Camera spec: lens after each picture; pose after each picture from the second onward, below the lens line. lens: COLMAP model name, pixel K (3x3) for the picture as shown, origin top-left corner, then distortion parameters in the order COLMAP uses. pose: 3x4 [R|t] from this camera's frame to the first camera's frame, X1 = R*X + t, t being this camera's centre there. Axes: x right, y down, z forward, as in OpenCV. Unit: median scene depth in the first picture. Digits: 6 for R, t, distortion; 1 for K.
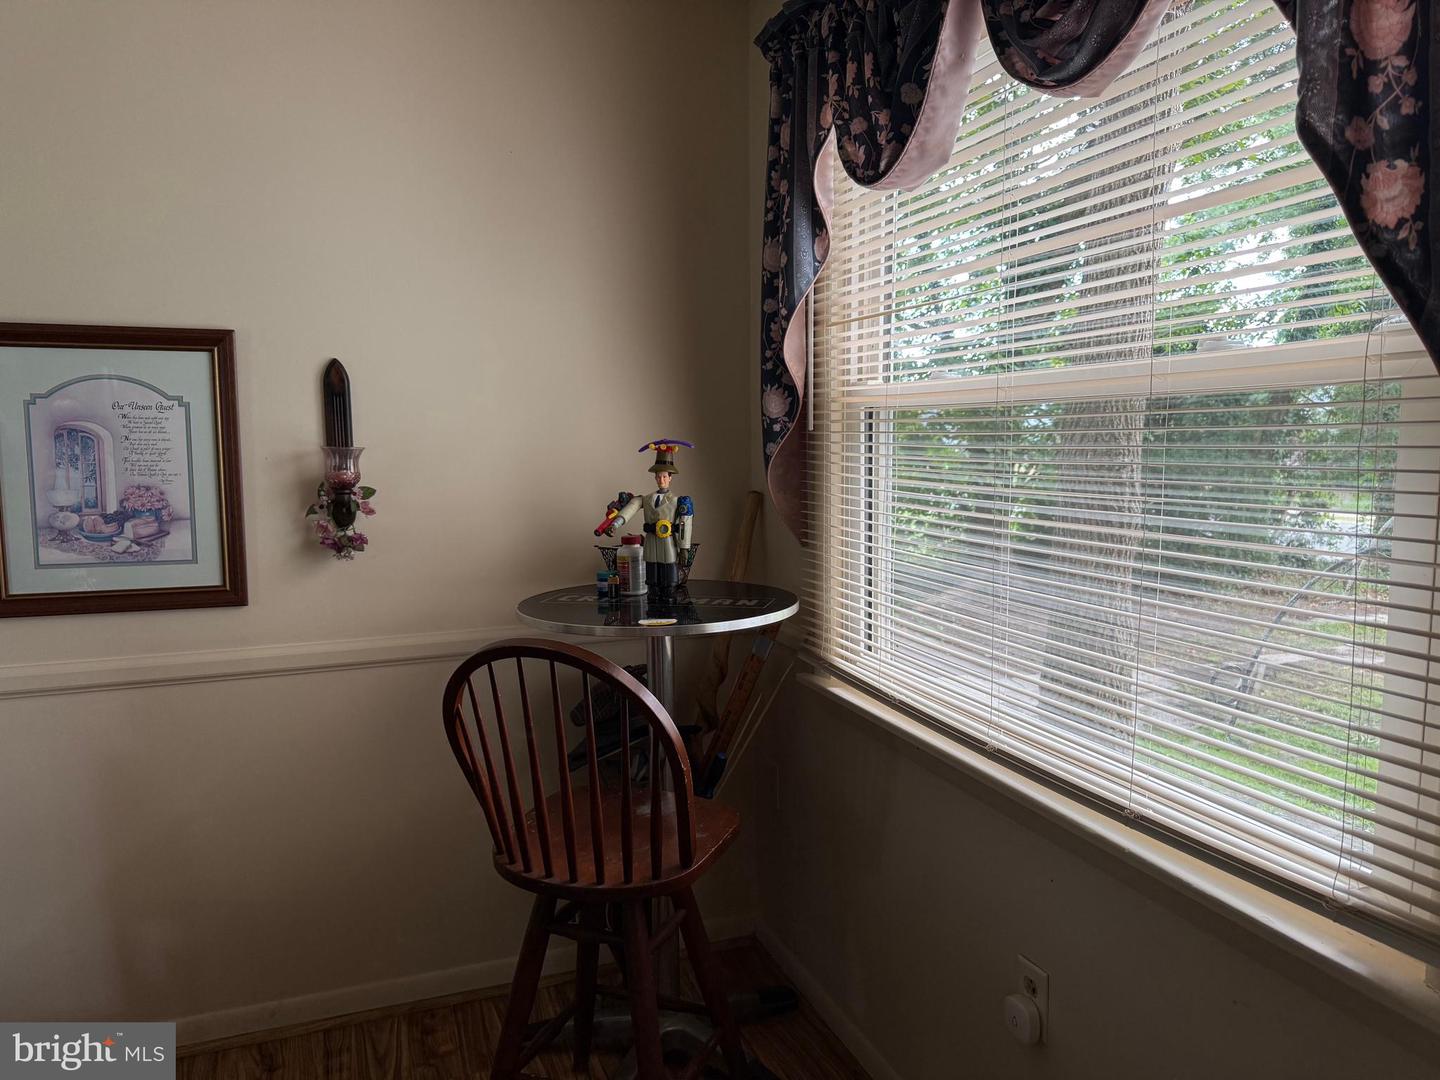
lens RADIAL K [[1002.9, 0, 720.0], [0, 1002.9, 540.0], [0, 0, 1]] dist [0.093627, -0.124734]
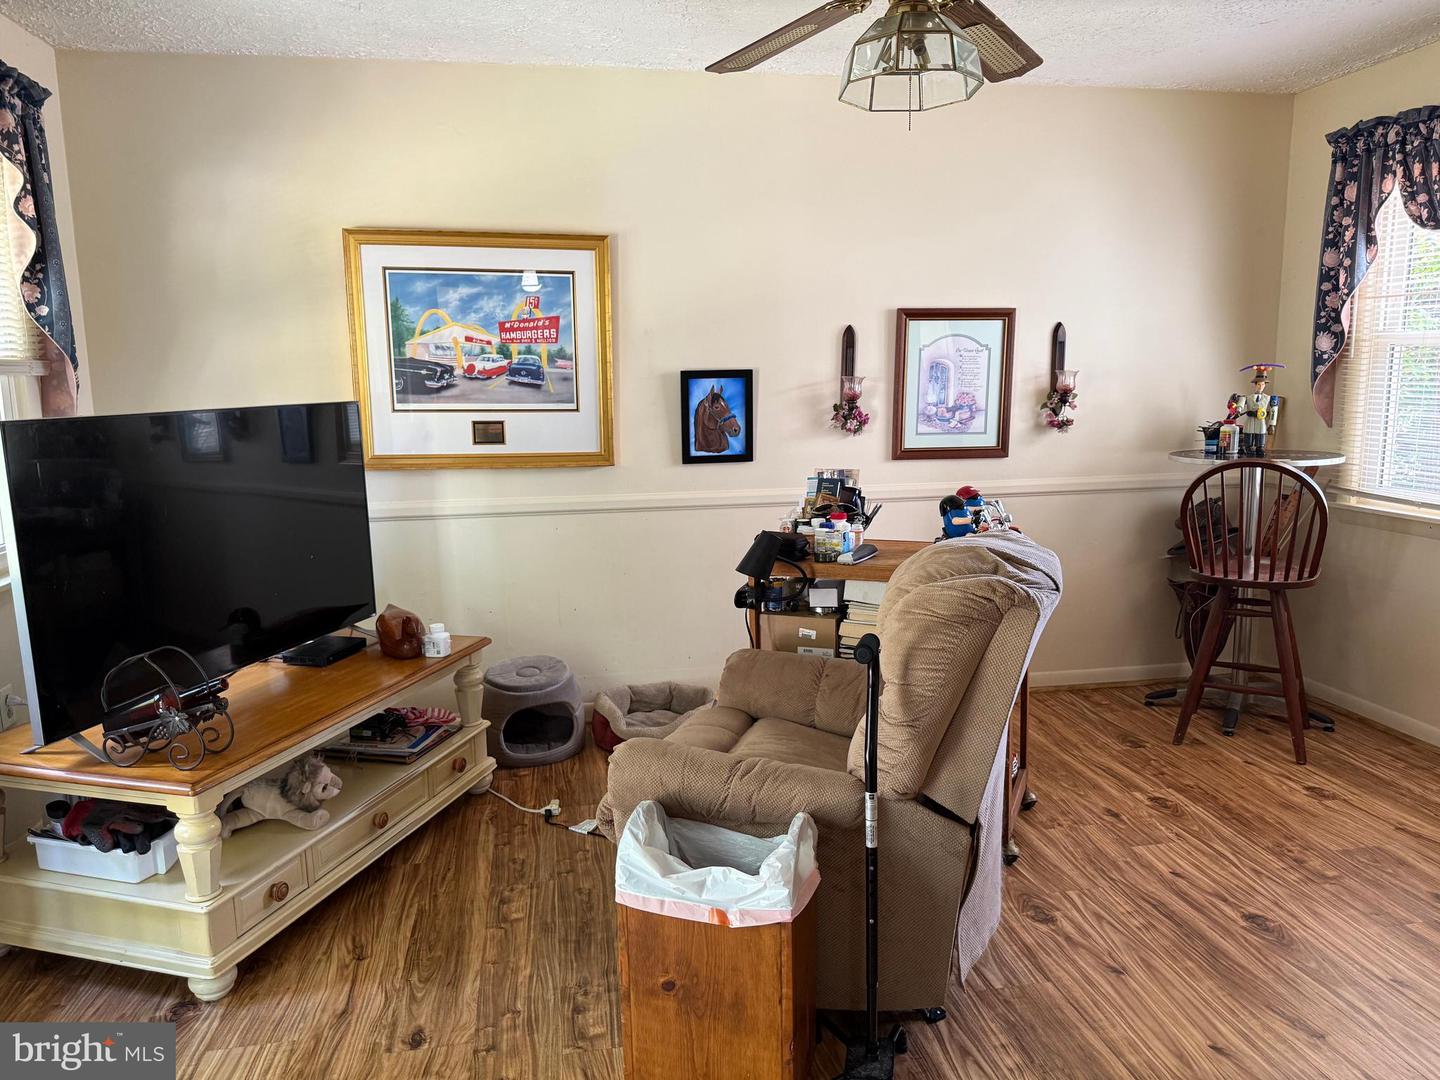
lens RADIAL K [[996.4, 0, 720.0], [0, 996.4, 540.0], [0, 0, 1]] dist [-0.004796, -0.003887]
pose [[0.983715, 0.019204, -0.178709, -0.681625], [-0.006912, 0.997582, 0.069151, 0.096564], [0.179605, -0.066790, 0.981469, -0.928574]]
